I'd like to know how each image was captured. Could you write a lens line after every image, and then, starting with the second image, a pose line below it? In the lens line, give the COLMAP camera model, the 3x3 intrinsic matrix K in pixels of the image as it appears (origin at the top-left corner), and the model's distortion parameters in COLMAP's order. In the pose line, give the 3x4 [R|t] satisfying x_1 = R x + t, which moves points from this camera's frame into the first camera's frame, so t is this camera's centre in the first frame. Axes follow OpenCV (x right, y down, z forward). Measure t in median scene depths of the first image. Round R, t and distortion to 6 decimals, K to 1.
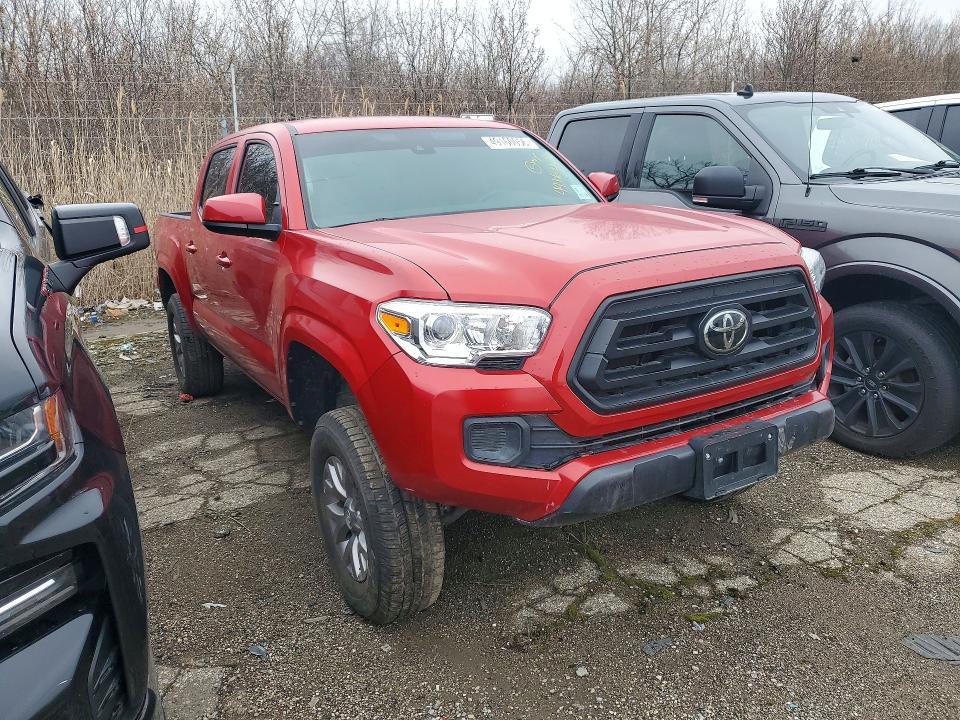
lens RADIAL K [[722.3, 0, 480.0], [0, 722.3, 360.0], [0, 0, 1]] dist [0.012739, 0.002679]
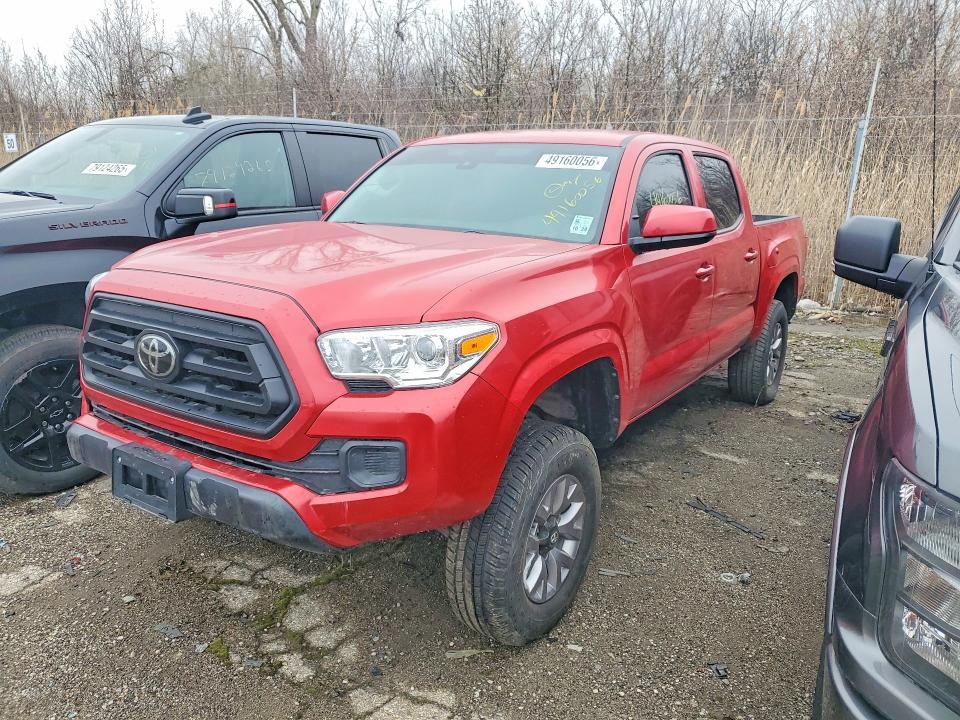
lens RADIAL K [[722.3, 0, 480.0], [0, 722.3, 360.0], [0, 0, 1]] dist [0.012739, 0.002679]
pose [[0.458272, 0.278851, -0.843937, 1.133783], [-0.274765, 0.947448, 0.163851, -0.262608], [0.845276, 0.156796, 0.510807, 0.699011]]
